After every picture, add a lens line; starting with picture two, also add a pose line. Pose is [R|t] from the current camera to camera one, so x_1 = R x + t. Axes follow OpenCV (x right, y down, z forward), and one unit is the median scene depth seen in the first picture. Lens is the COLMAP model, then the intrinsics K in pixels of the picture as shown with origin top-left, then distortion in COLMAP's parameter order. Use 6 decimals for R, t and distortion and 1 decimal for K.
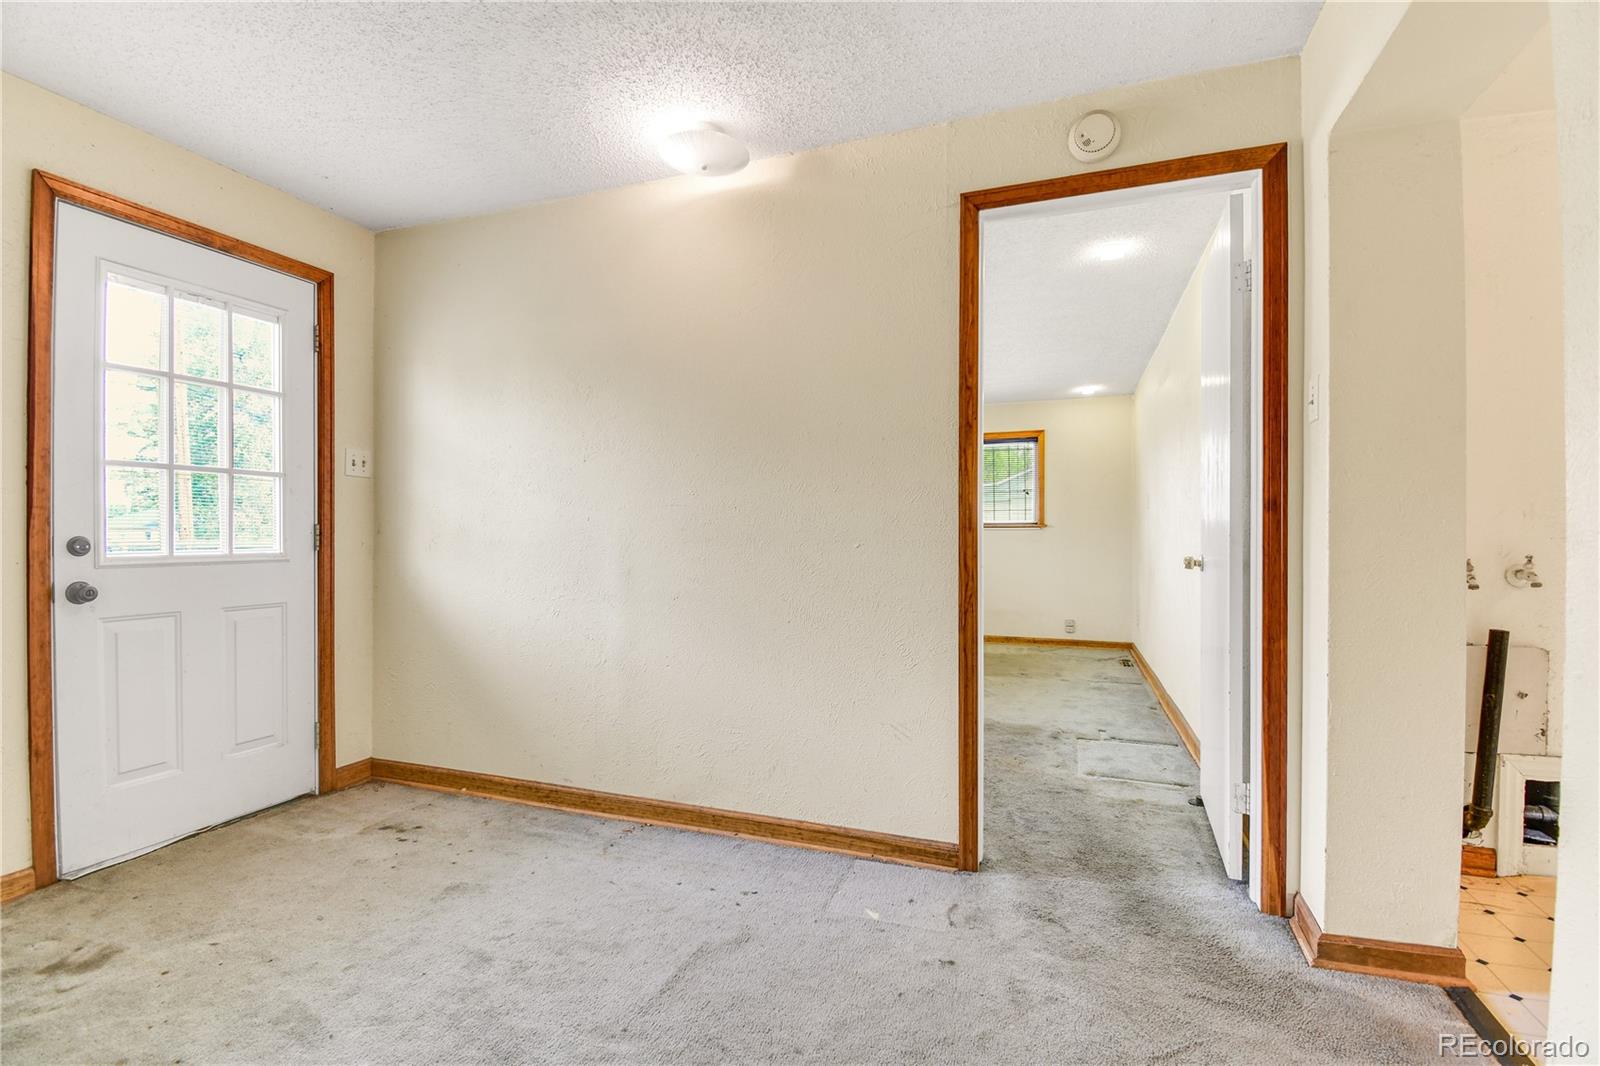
lens RADIAL K [[716.7, 0, 811.4], [0, 716.7, 542.0], [0, 0, 1]] dist [-0.016044, -0.001543]
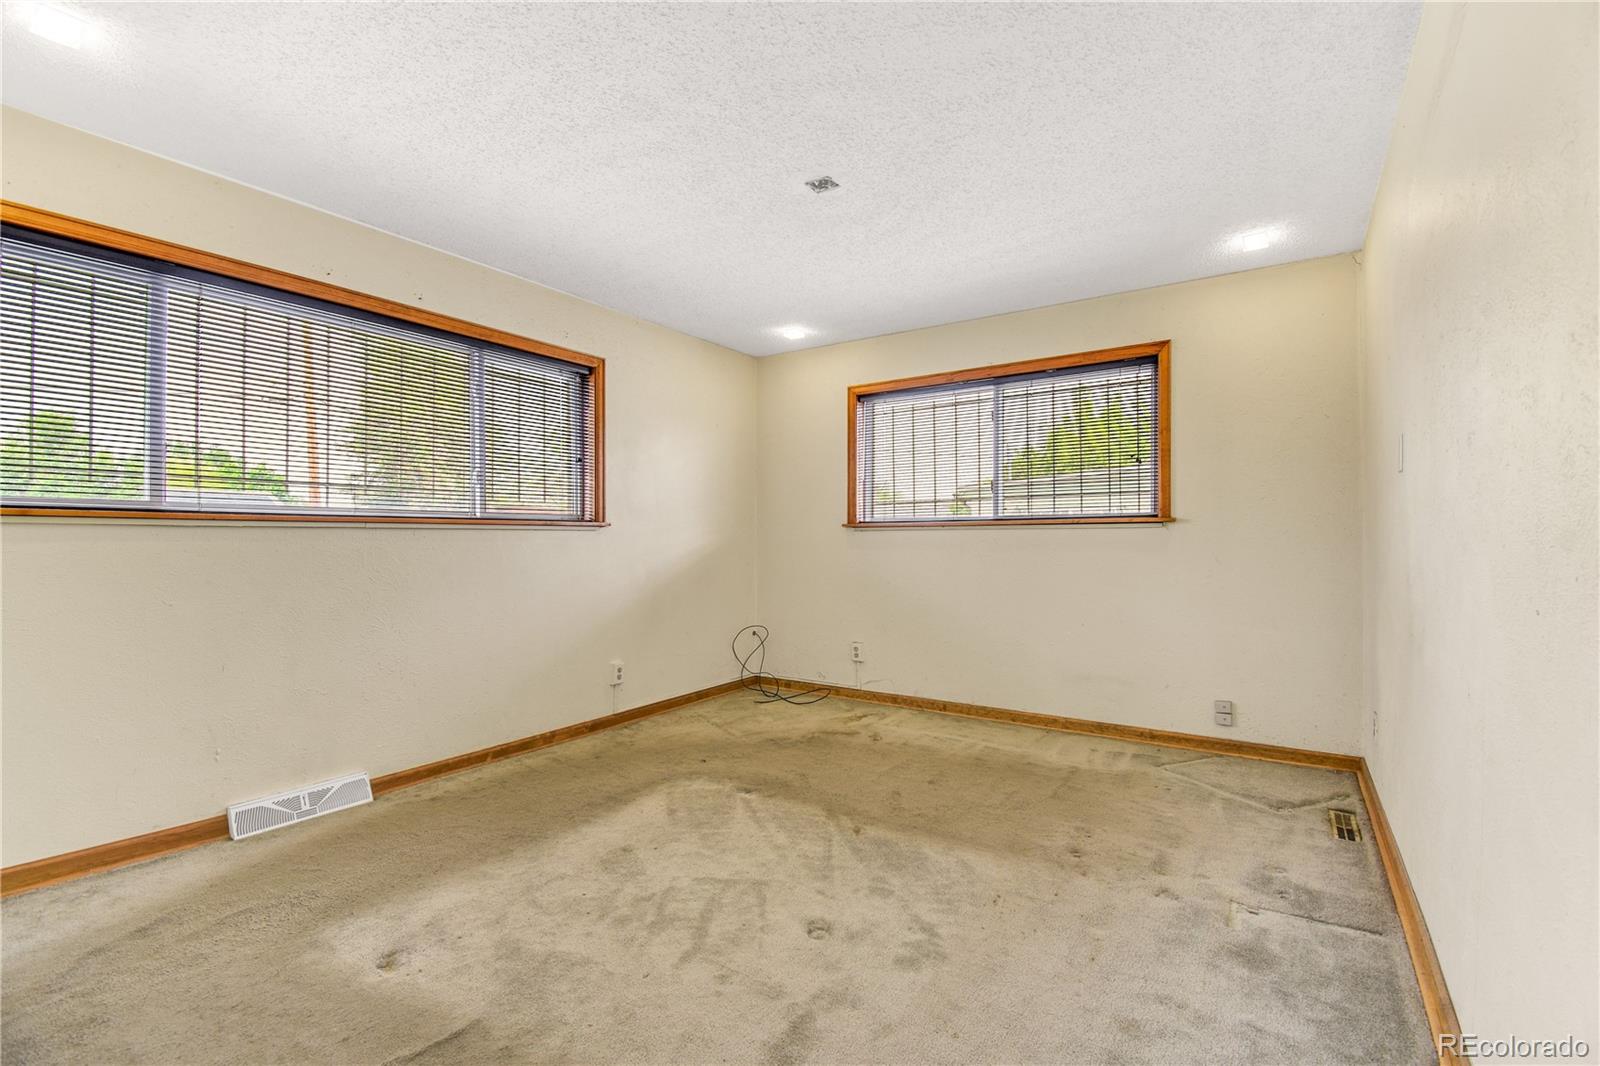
lens RADIAL K [[716.7, 0, 803.4], [0, 716.7, 534.3], [0, 0, 1]] dist [-0.016044, -0.001543]
pose [[0.968435, -0.002136, -0.249256, 0.232207], [0.001075, 0.999990, -0.004393, -0.012432], [0.249263, 0.003986, 0.968428, 0.503511]]
